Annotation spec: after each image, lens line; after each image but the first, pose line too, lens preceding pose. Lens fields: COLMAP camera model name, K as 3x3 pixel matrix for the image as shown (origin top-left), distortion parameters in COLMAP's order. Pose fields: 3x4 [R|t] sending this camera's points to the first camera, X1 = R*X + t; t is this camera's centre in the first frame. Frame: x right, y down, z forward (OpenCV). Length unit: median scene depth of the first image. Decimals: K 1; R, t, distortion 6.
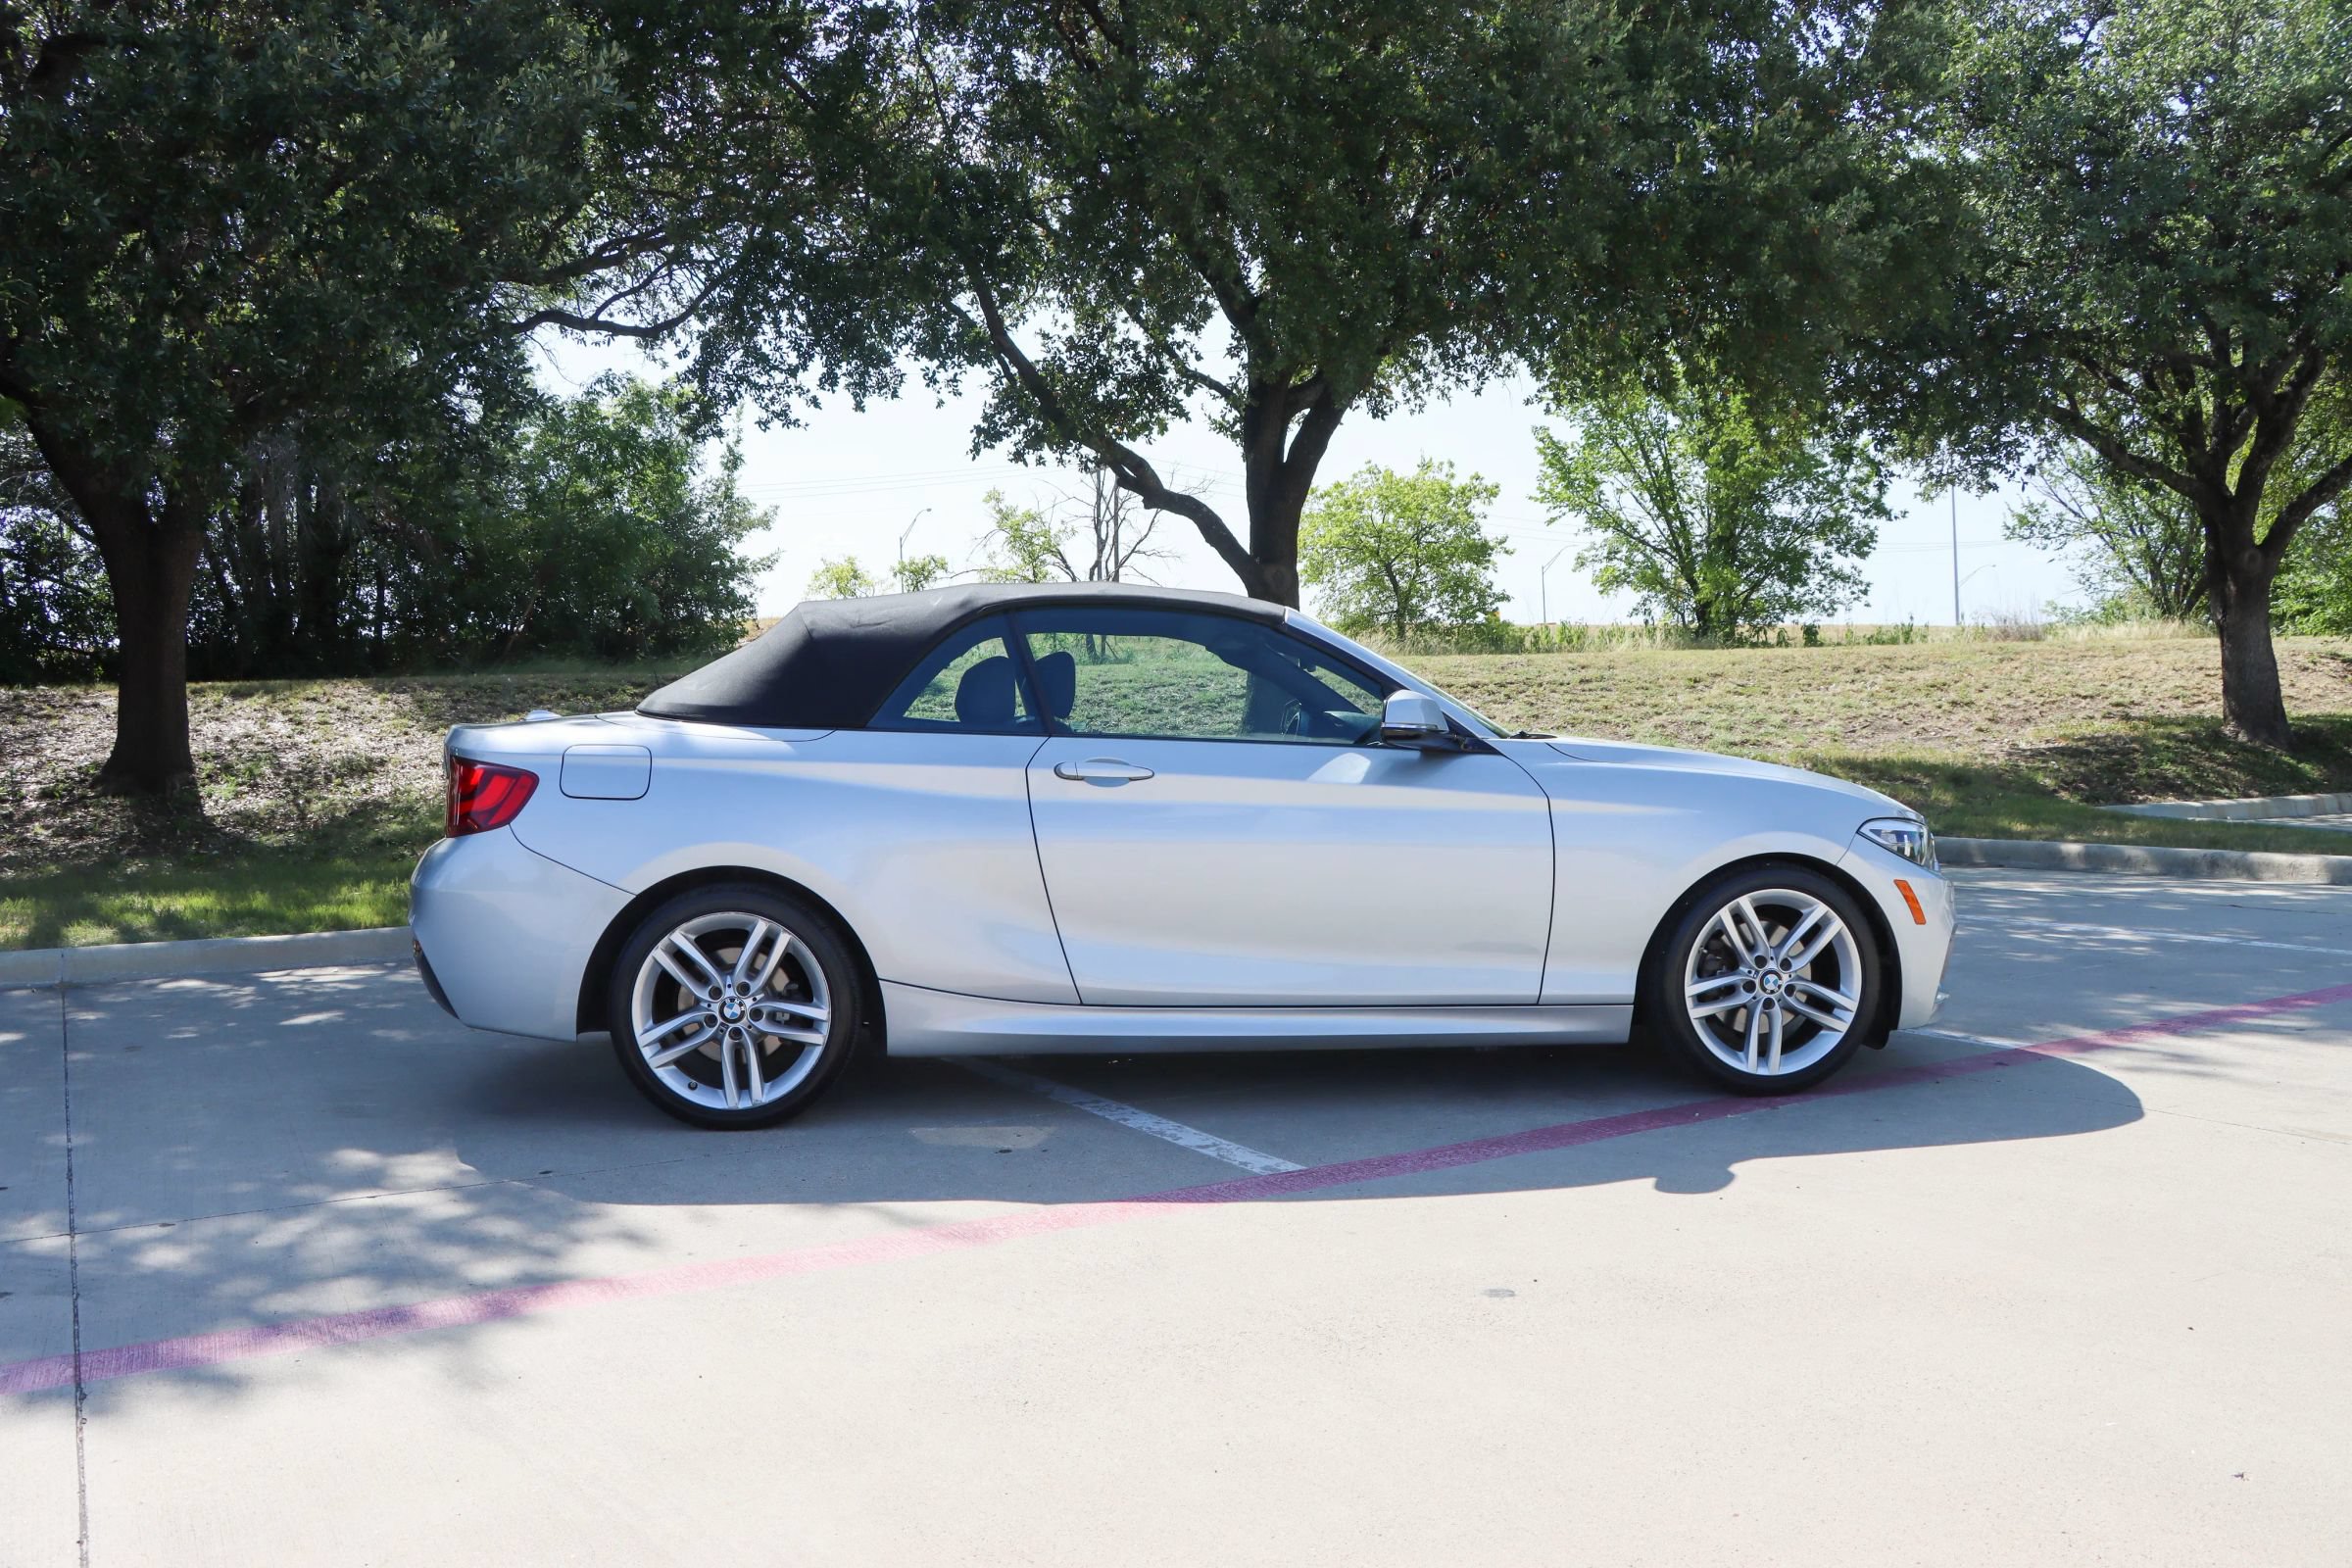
lens RADIAL K [[1934.4, 0, 1164.3], [0, 1934.4, 797.4], [0, 0, 1]] dist [-0.148052, 0.110589]
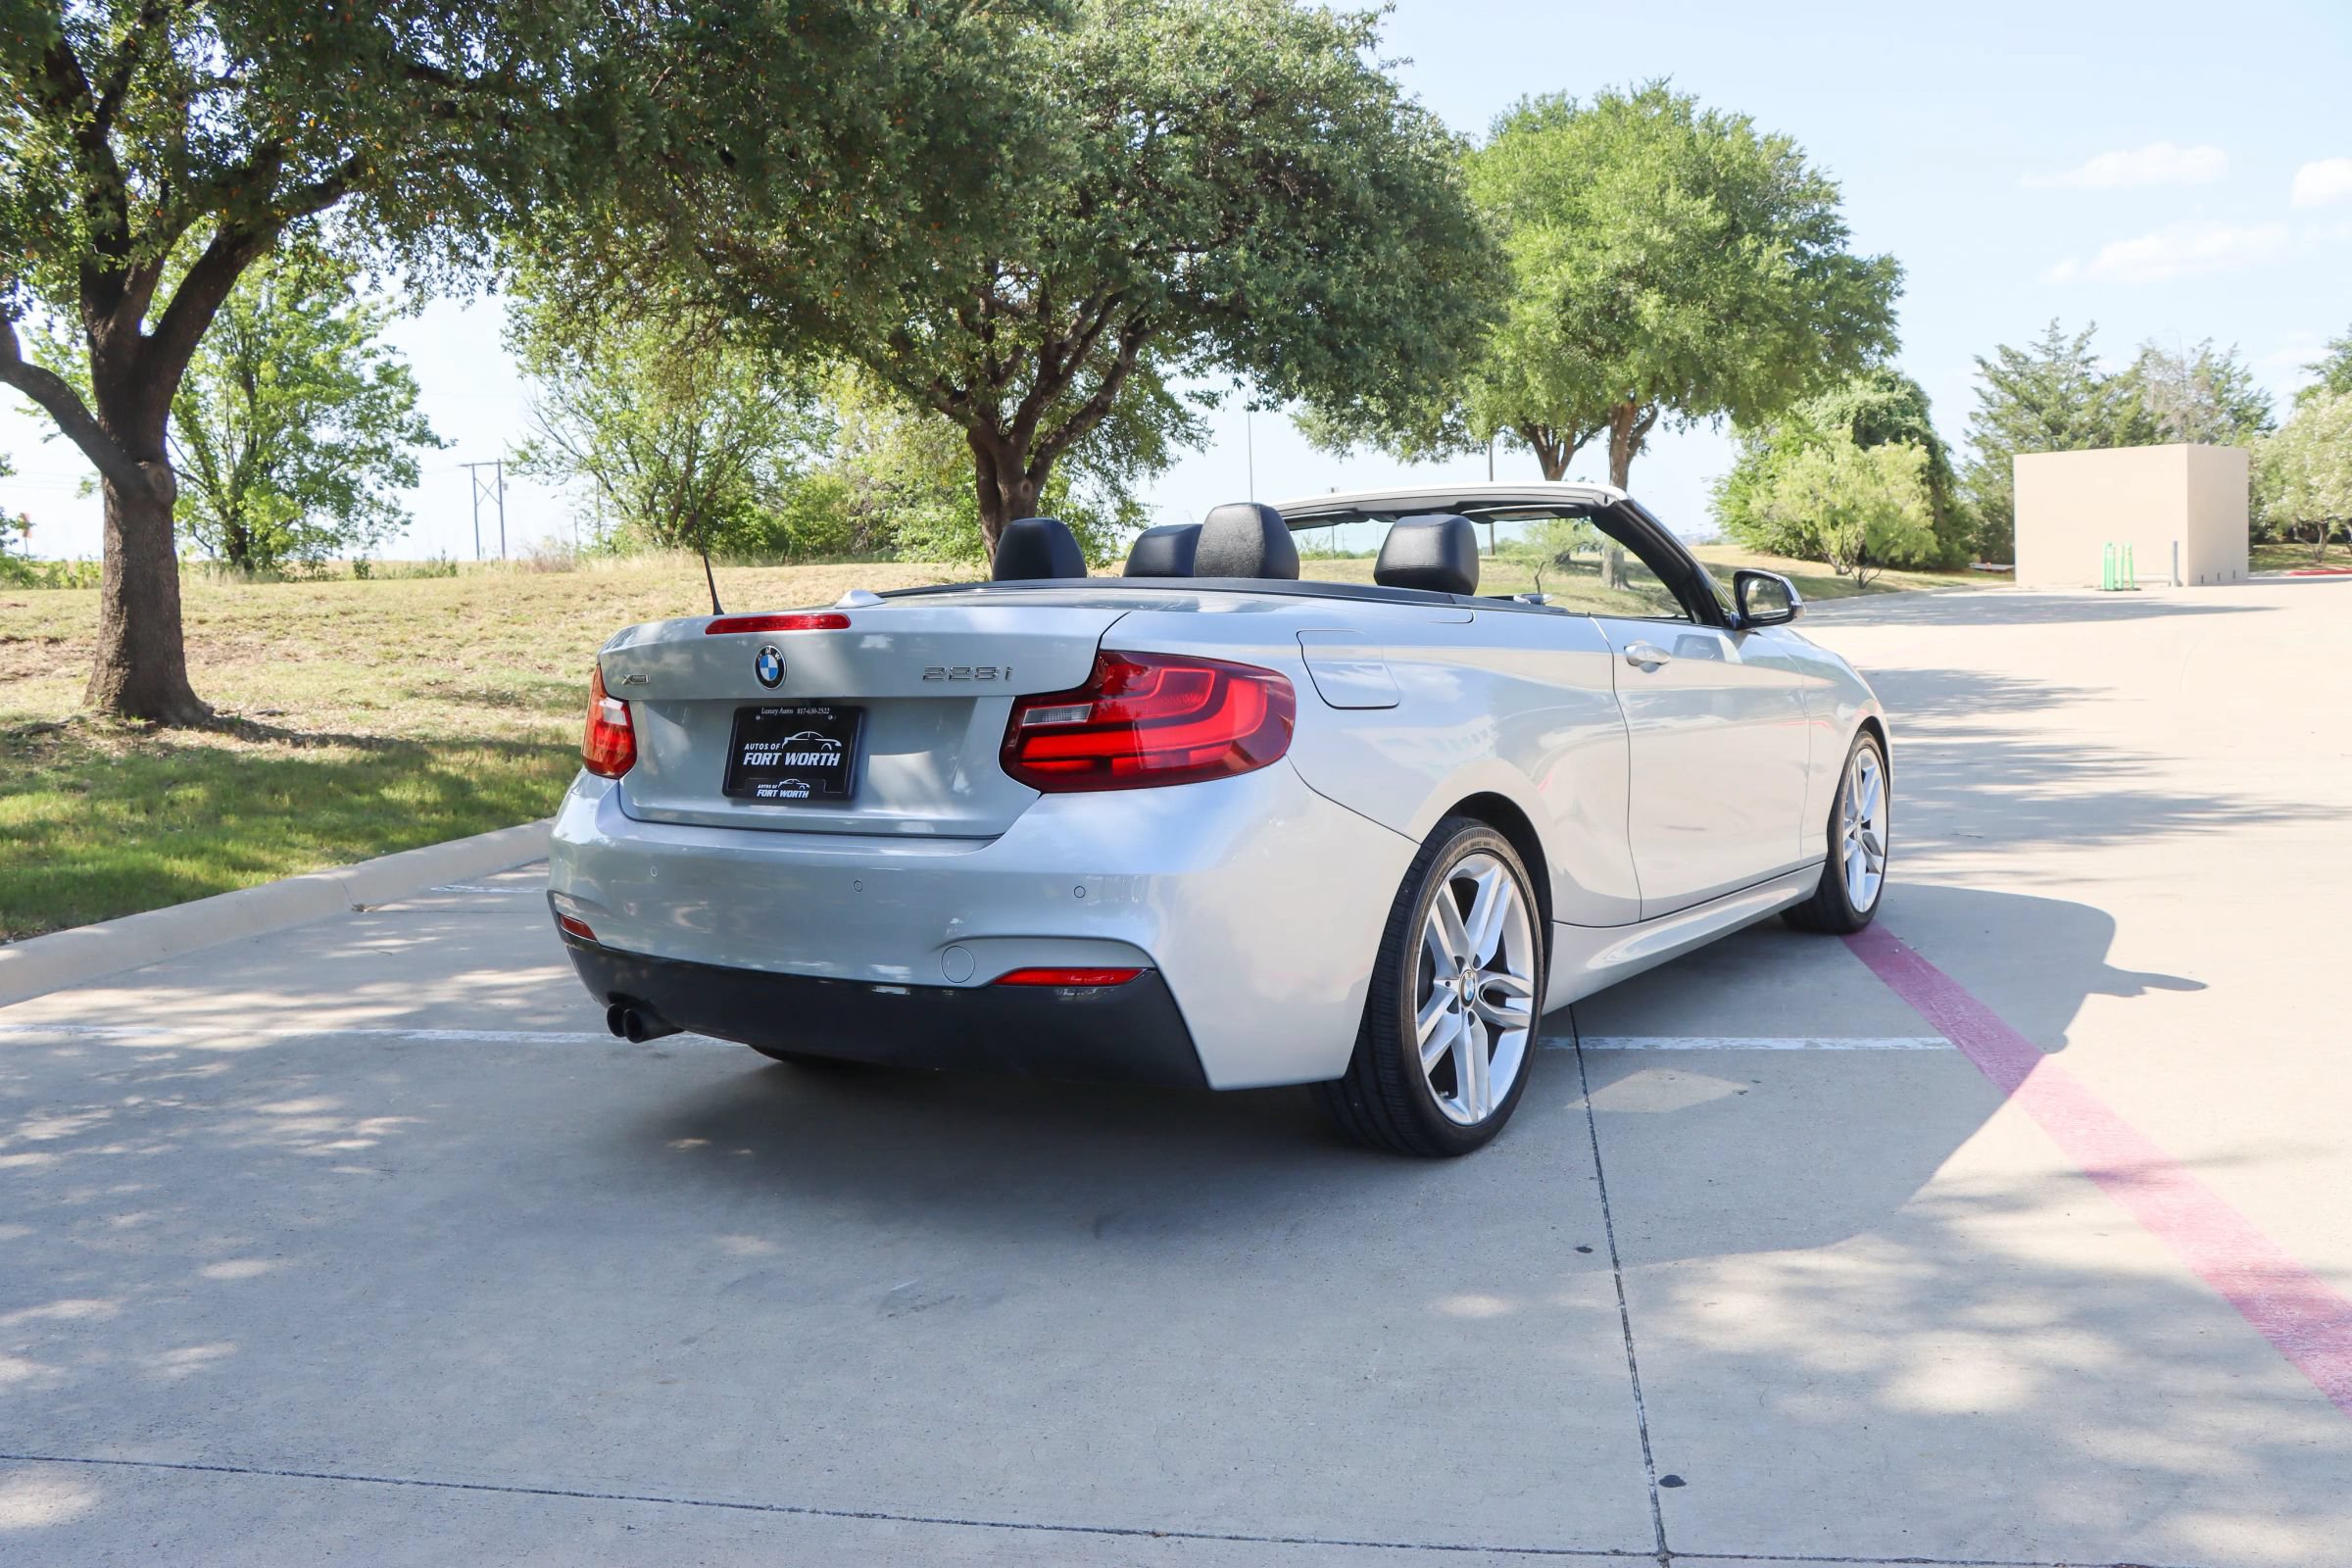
lens RADIAL K [[1934.4, 0, 1177.6], [0, 1934.4, 796.6], [0, 0, 1]] dist [-0.148052, 0.110589]
pose [[0.649186, -0.079915, 0.756420, -0.290614], [0.057725, 0.996774, 0.055766, -0.003329], [-0.758436, 0.007461, 0.651705, 0.204519]]
